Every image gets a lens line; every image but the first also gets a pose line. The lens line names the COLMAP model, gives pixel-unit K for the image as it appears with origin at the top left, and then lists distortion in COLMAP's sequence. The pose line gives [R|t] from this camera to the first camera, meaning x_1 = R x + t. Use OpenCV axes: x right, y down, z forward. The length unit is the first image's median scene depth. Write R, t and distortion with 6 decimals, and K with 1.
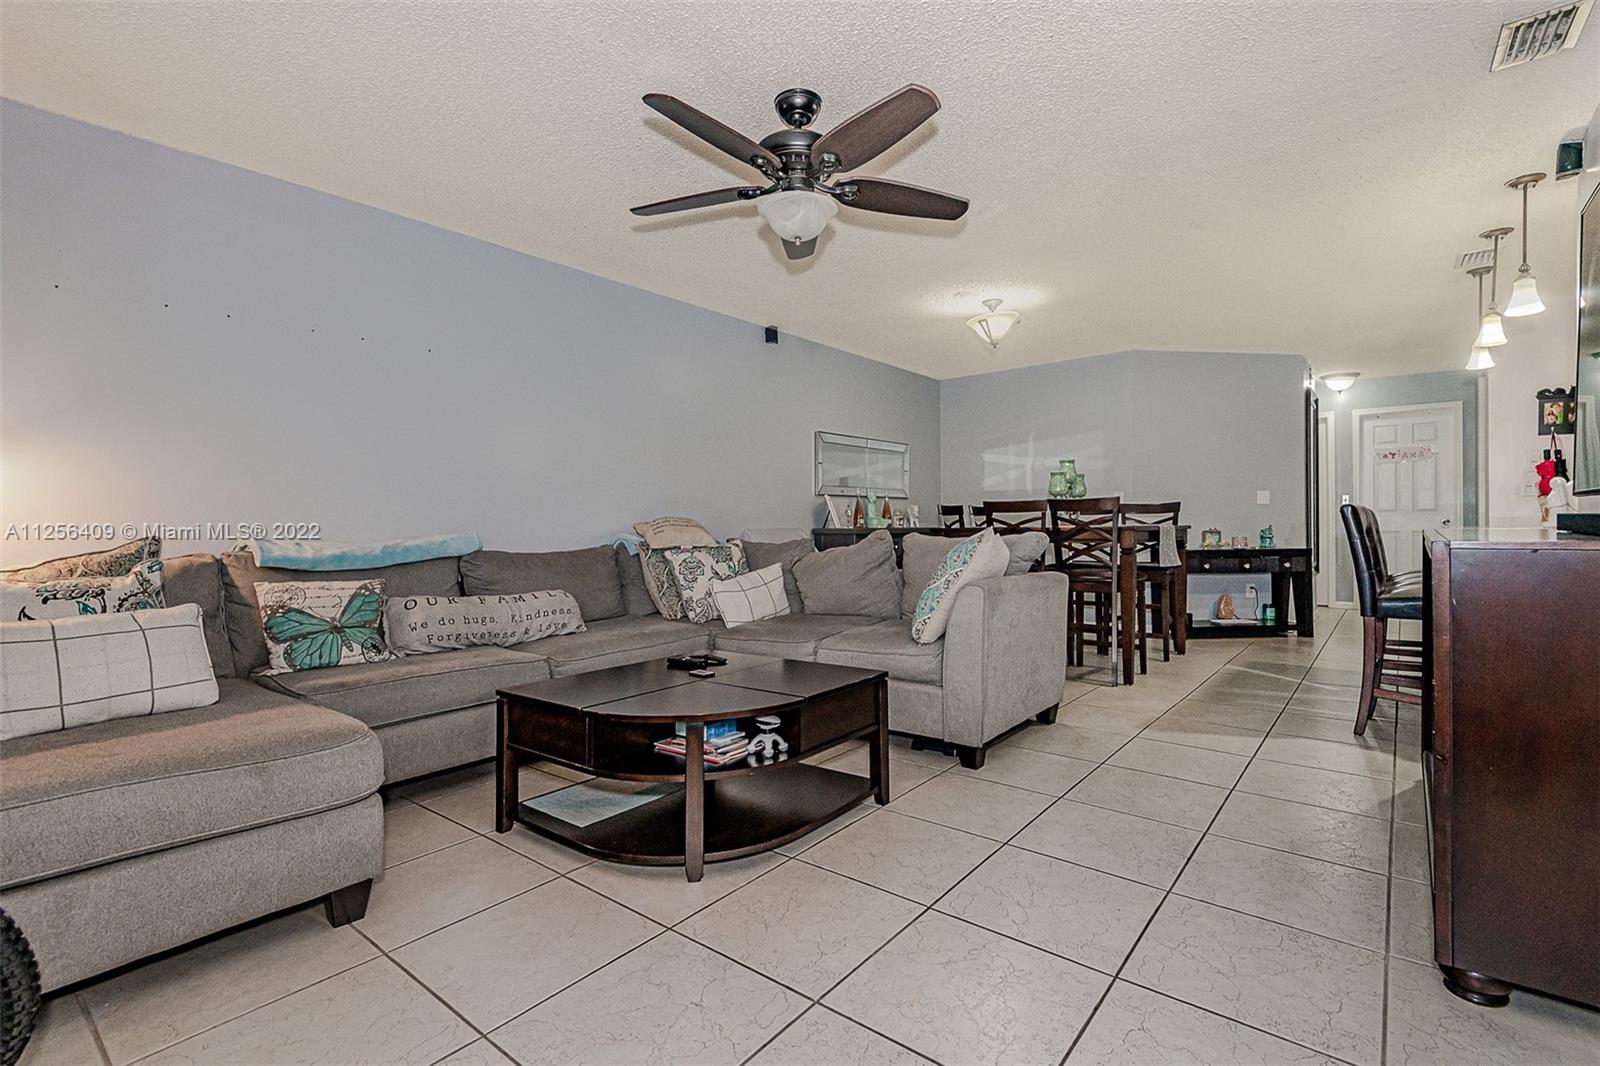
lens RADIAL K [[729.8, 0, 809.9], [0, 729.8, 530.1], [0, 0, 1]] dist [0.002775, -0.008878]
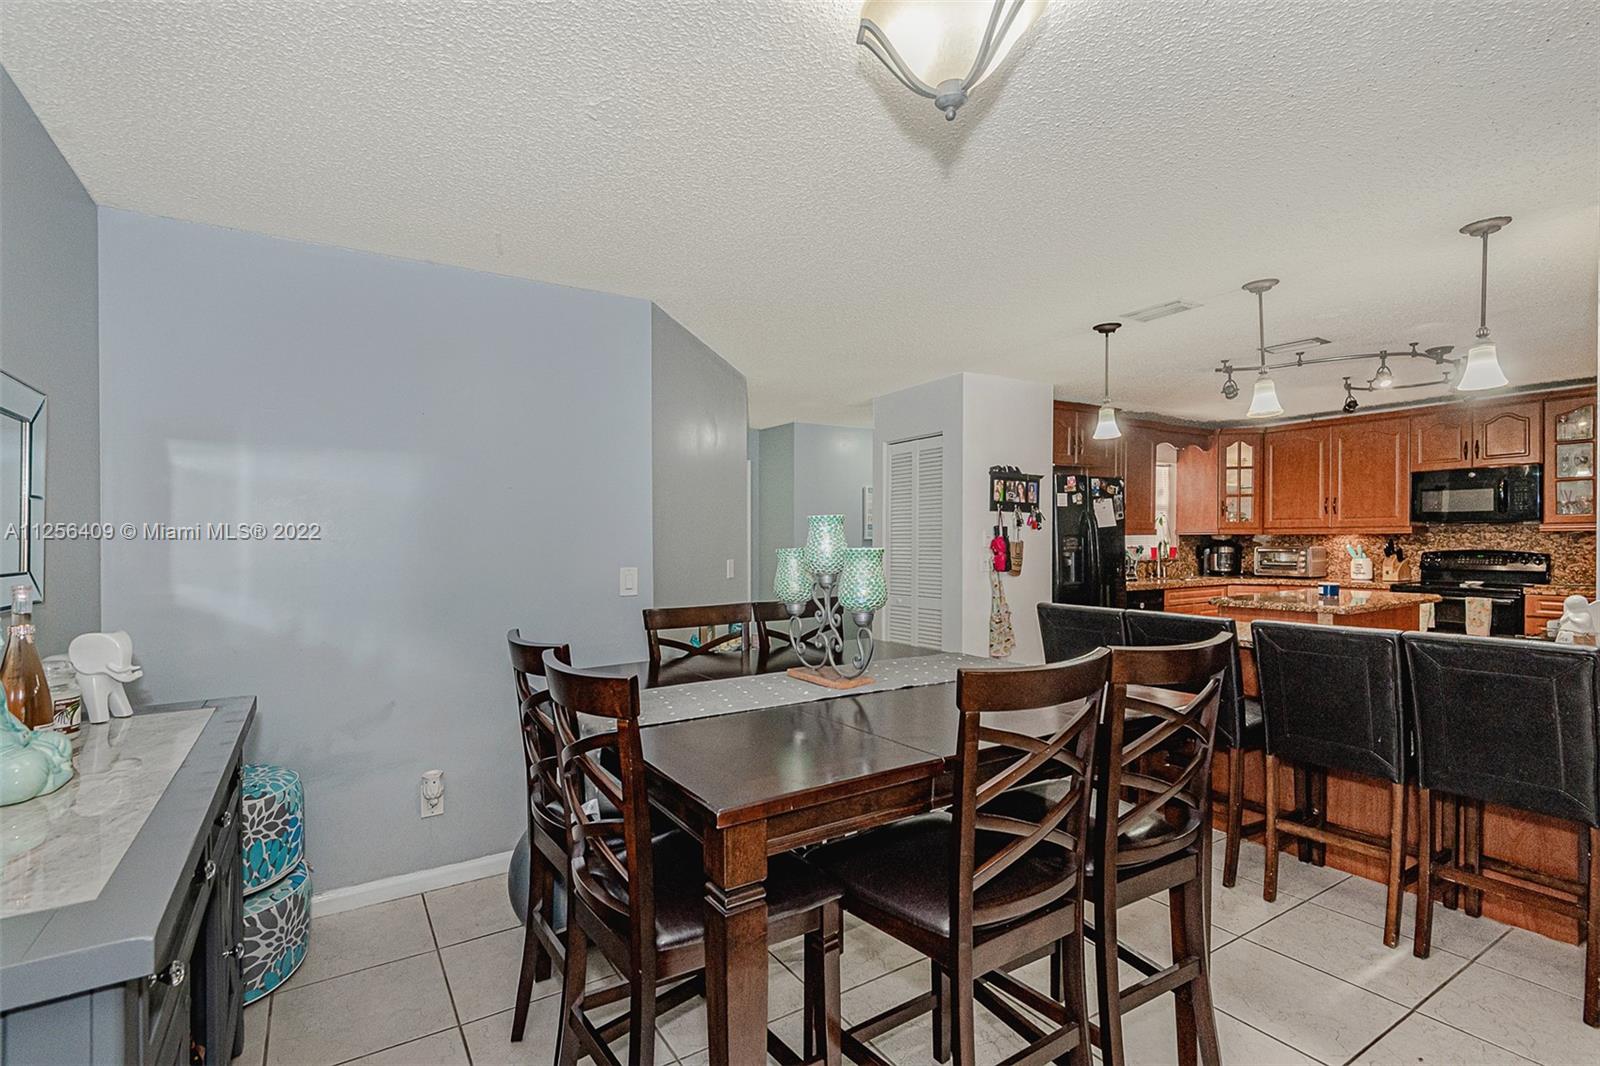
lens RADIAL K [[729.8, 0, 755.3], [0, 729.8, 543.8], [0, 0, 1]] dist [0.002775, -0.008878]
pose [[0.362687, 0.003786, 0.931903, -0.030071], [0.012558, 0.999881, -0.008950, -0.064854], [-0.931826, 0.014948, 0.362596, 0.750895]]
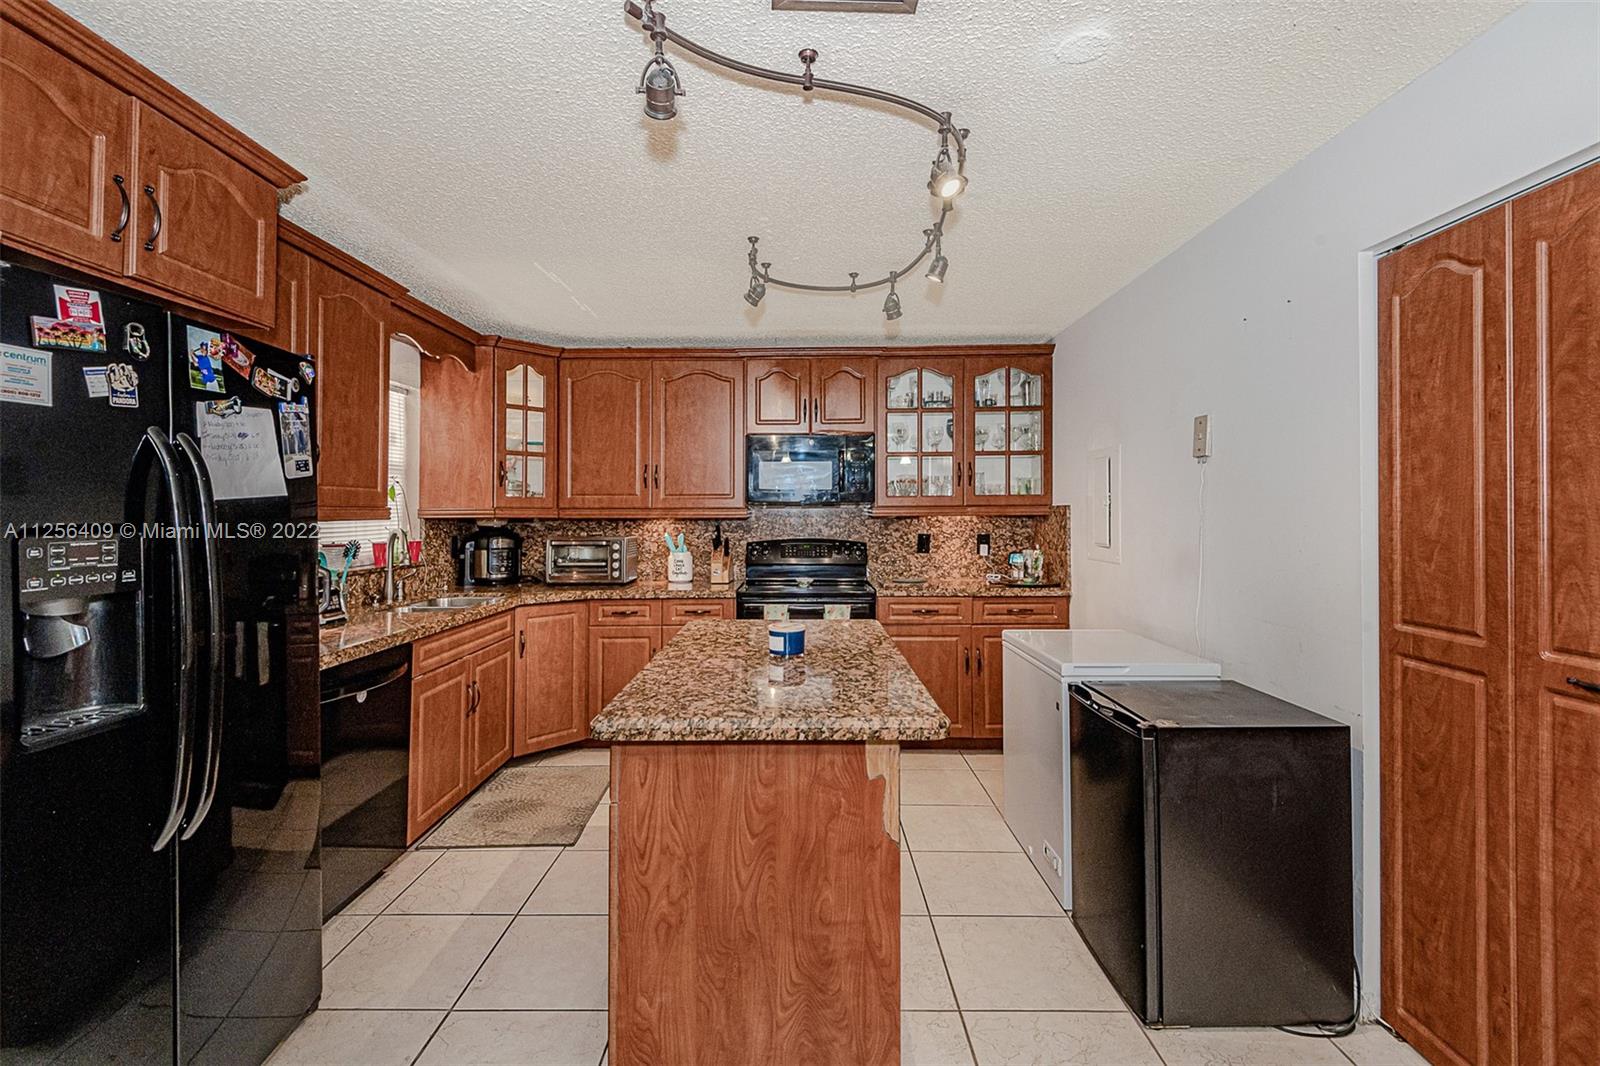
lens RADIAL K [[711.2, 0, 811.4], [0, 711.2, 508.6], [0, 0, 1]] dist [0.009368, -0.003157]
pose [[-0.644936, 0.019646, 0.763984, 0.608427], [0.019869, 0.999763, -0.008936, -0.077484], [-0.763978, 0.009416, -0.645174, 0.687106]]
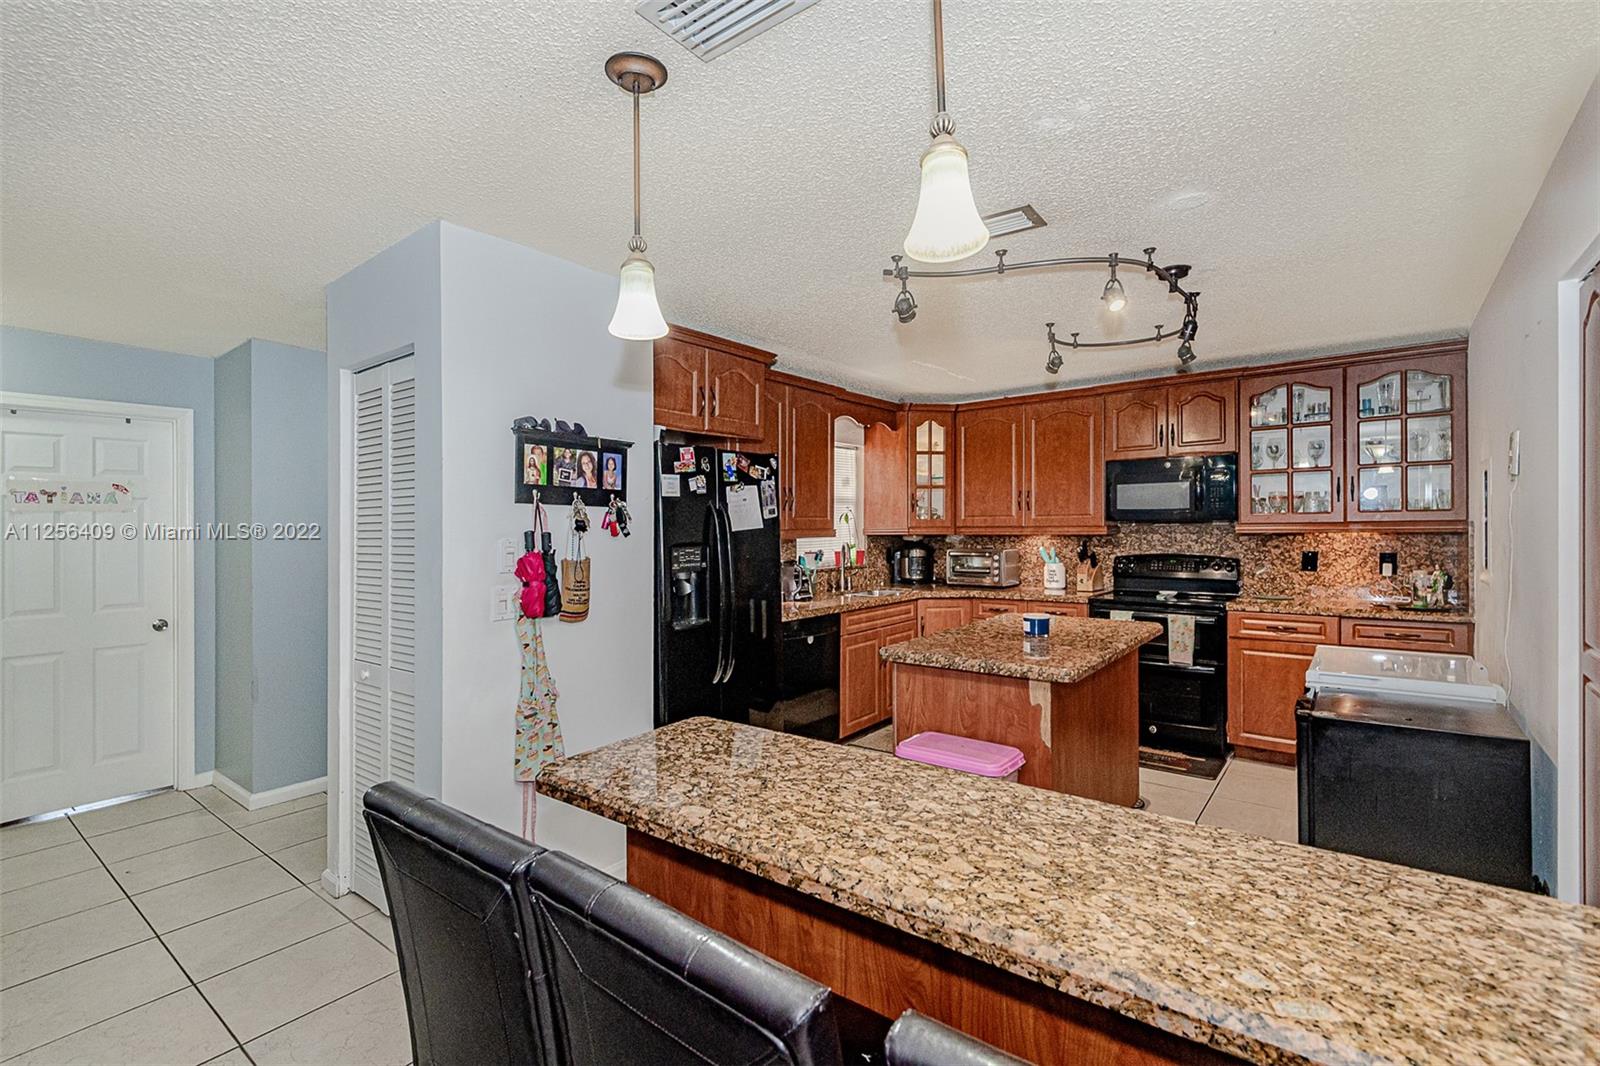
lens RADIAL K [[729.8, 0, 808.5], [0, 729.8, 525.4], [0, 0, 1]] dist [0.002775, -0.008878]
pose [[-0.035434, 0.014737, 0.999263, 0.381498], [0.022296, 0.999654, -0.013952, -0.082358], [-0.999123, 0.021785, -0.035751, 0.648522]]
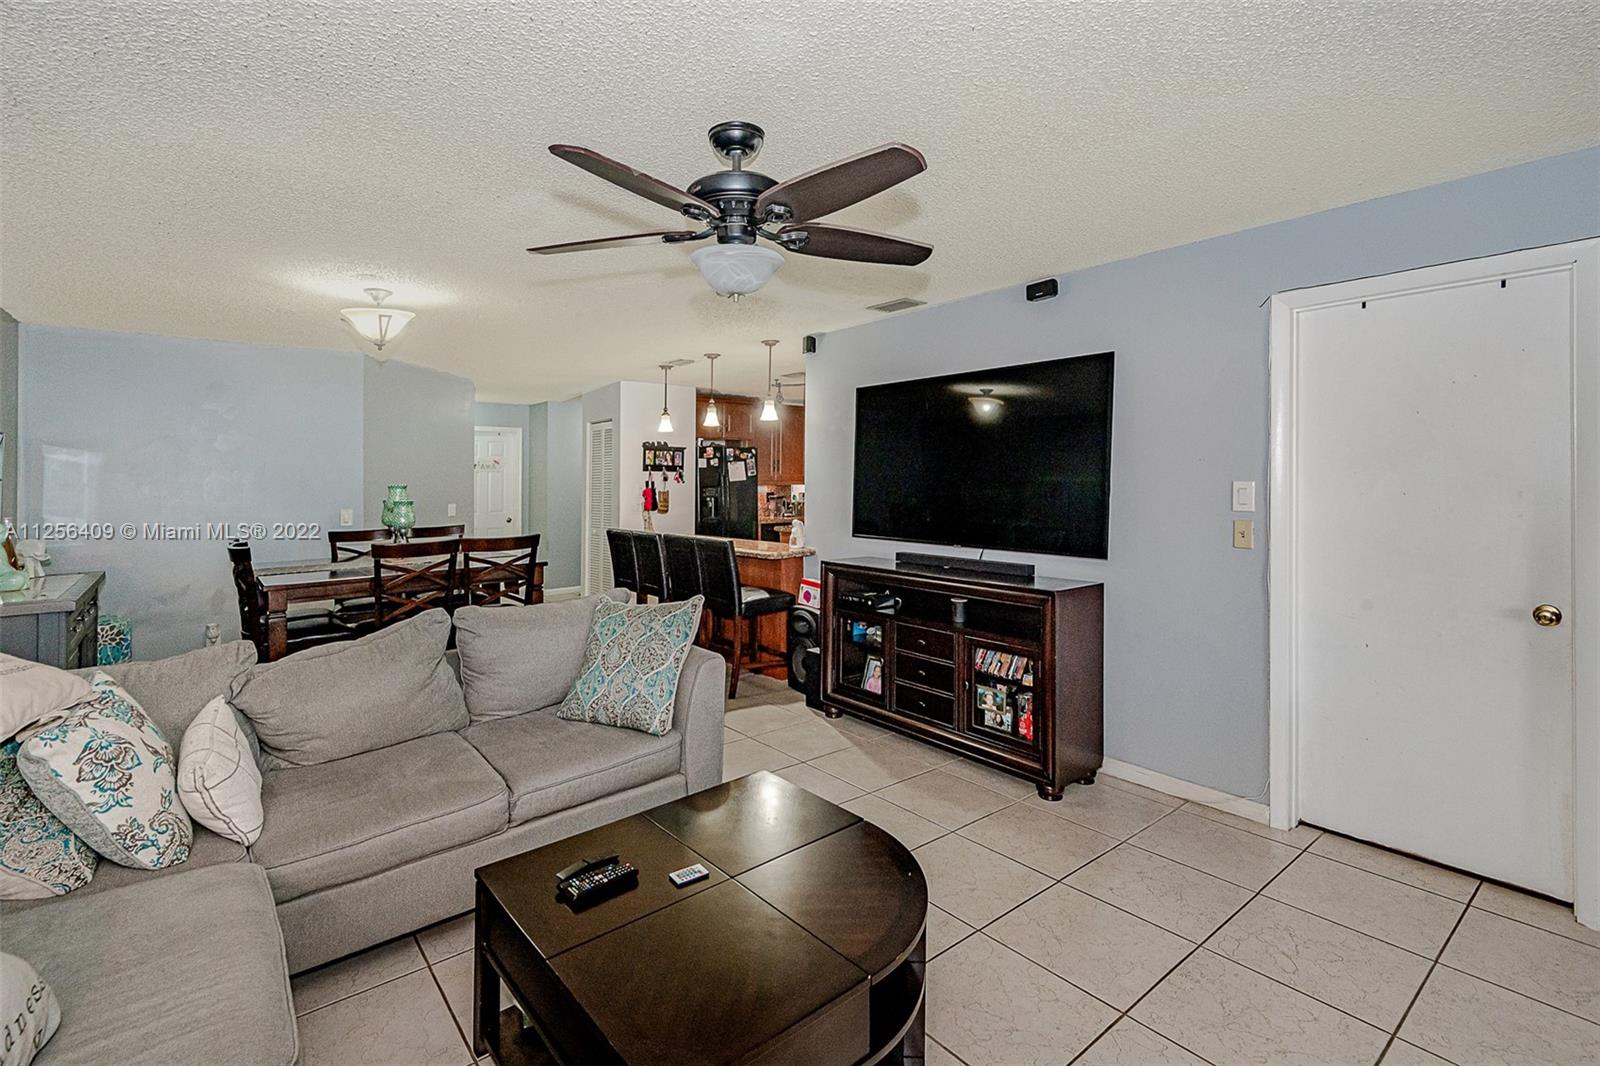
lens RADIAL K [[729.8, 0, 770.4], [0, 729.8, 475.7], [0, 0, 1]] dist [0.002775, -0.008878]
pose [[0.234507, 0.016236, 0.971979, -0.324130], [0.016151, 0.999657, -0.020595, -0.068880], [-0.971980, 0.020528, 0.234164, 0.310822]]
